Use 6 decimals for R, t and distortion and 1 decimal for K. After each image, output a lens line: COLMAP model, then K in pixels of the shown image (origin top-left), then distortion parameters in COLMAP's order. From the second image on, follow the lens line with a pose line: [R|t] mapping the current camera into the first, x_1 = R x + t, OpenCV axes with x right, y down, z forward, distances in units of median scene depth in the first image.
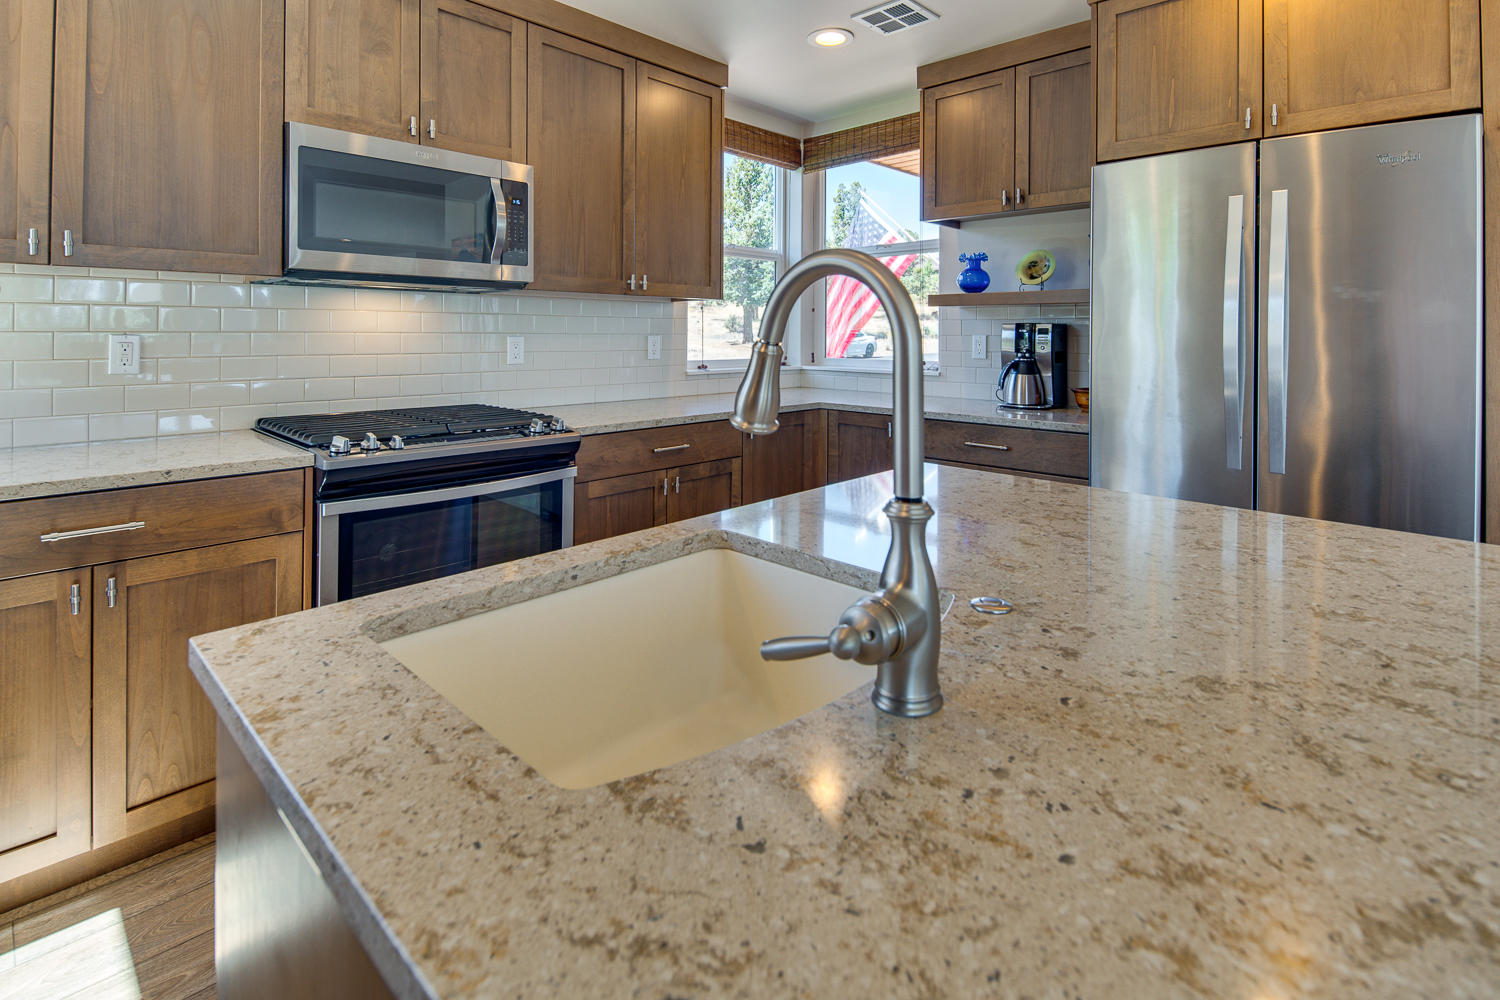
lens RADIAL K [[735.4, 0, 738.1], [0, 735.4, 331.6], [0, 0, 1]] dist [-0.001045, -0.001896]
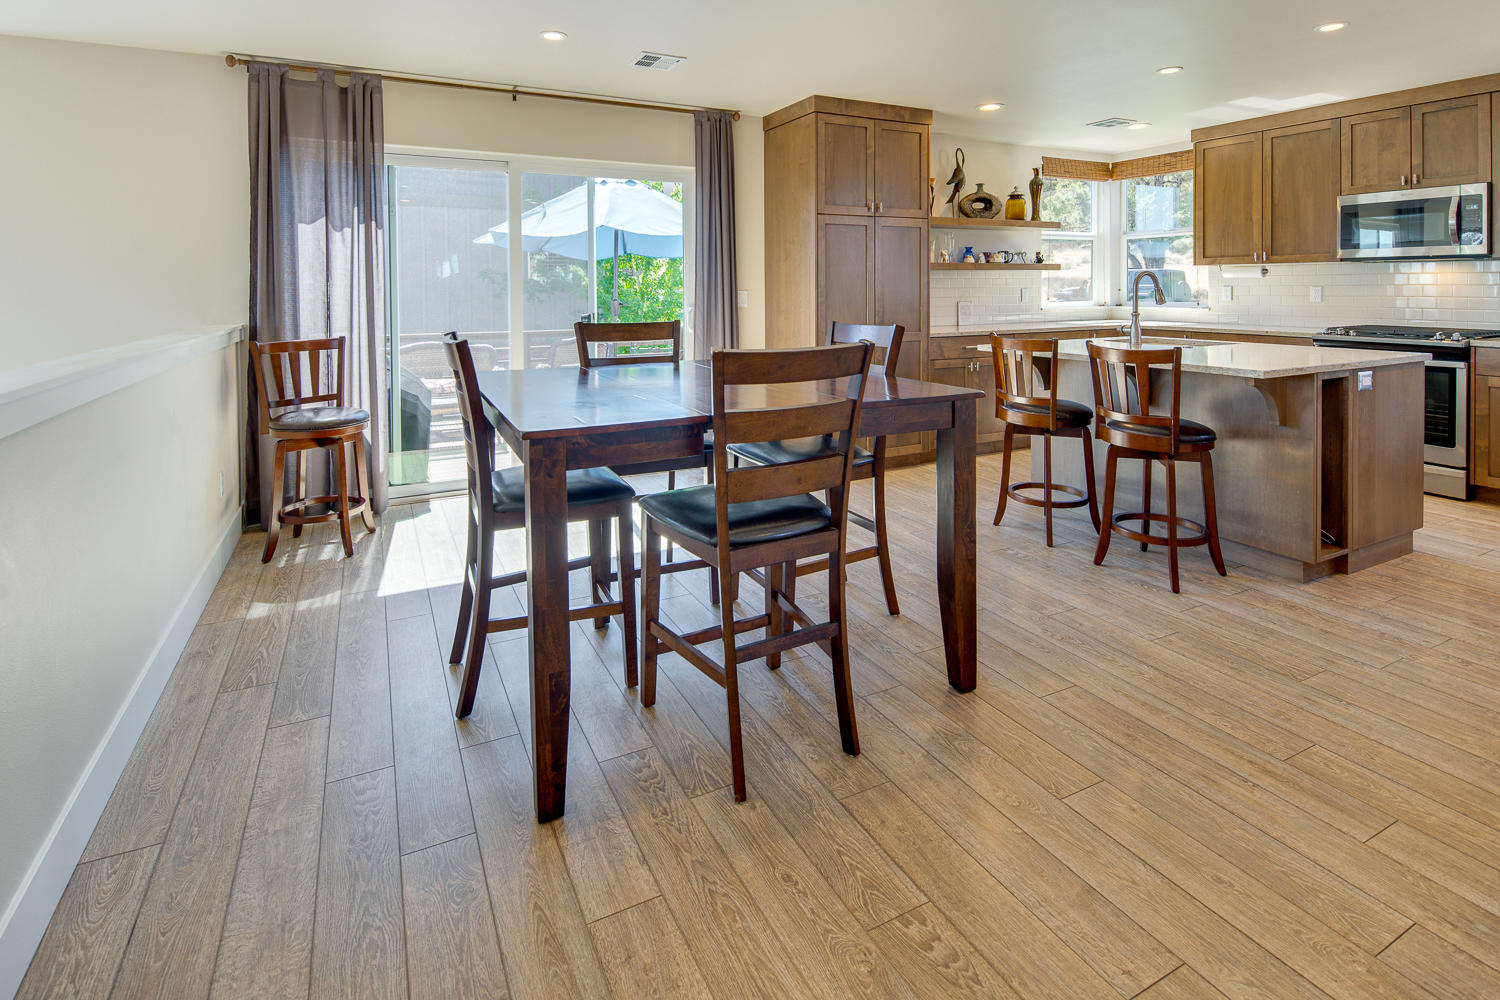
lens RADIAL K [[744.7, 0, 750.1], [0, 744.7, 300.8], [0, 0, 1]] dist [0.018431, -0.010040]
pose [[-0.312628, 0.012616, -0.949792, 1.843075], [0.007016, 0.999915, 0.010972, 0.008617], [0.949850, -0.003233, -0.312690, -0.037211]]
